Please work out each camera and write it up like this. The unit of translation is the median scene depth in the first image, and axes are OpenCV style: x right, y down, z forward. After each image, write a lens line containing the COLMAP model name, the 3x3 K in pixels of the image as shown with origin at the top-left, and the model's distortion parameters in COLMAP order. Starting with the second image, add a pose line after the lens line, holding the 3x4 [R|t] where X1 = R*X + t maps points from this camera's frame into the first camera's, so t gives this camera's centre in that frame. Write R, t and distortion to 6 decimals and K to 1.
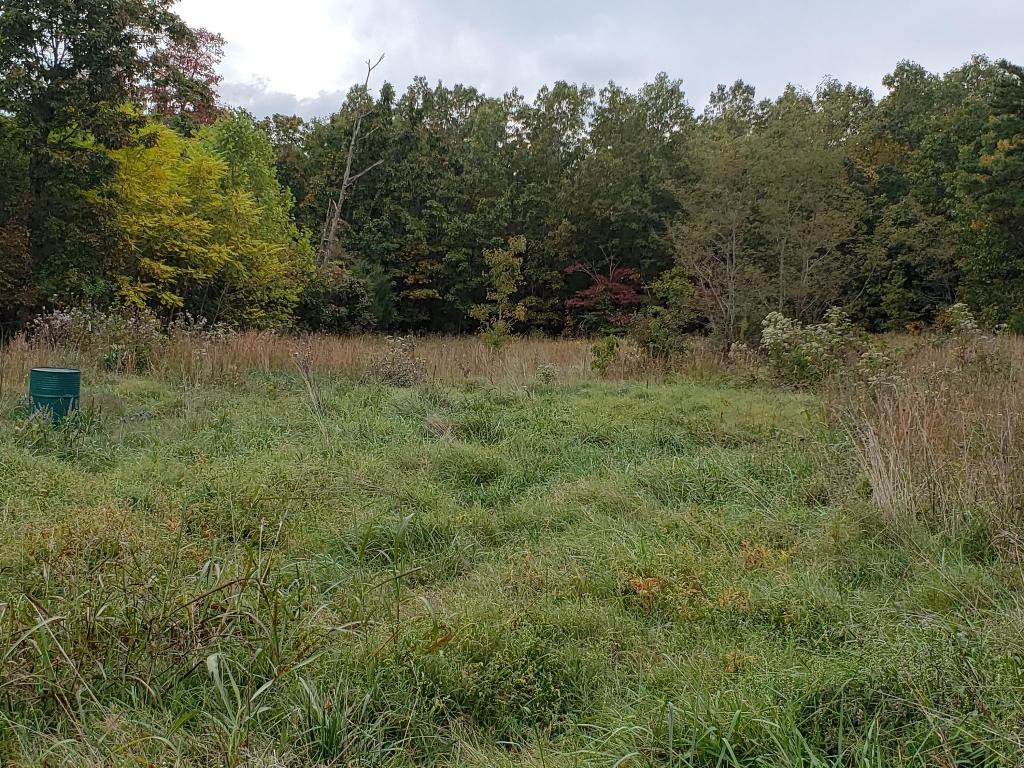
lens RADIAL K [[1213.2, 0, 518.9], [0, 1213.2, 401.5], [0, 0, 1]] dist [0.159753, -0.567202]
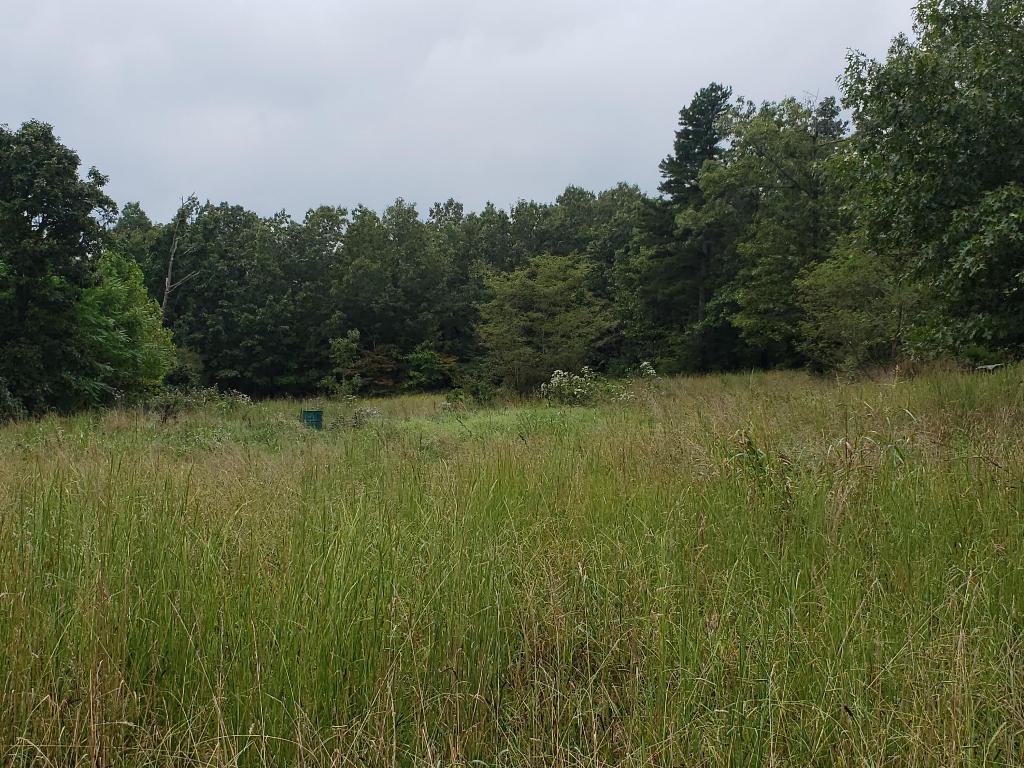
lens RADIAL K [[1213.2, 0, 518.9], [0, 1213.2, 401.5], [0, 0, 1]] dist [0.159753, -0.567202]
pose [[0.960308, -0.064753, 0.271323, -0.130345], [0.079181, 0.995951, -0.042558, 0.018976], [-0.267469, 0.062353, 0.961547, -0.292296]]
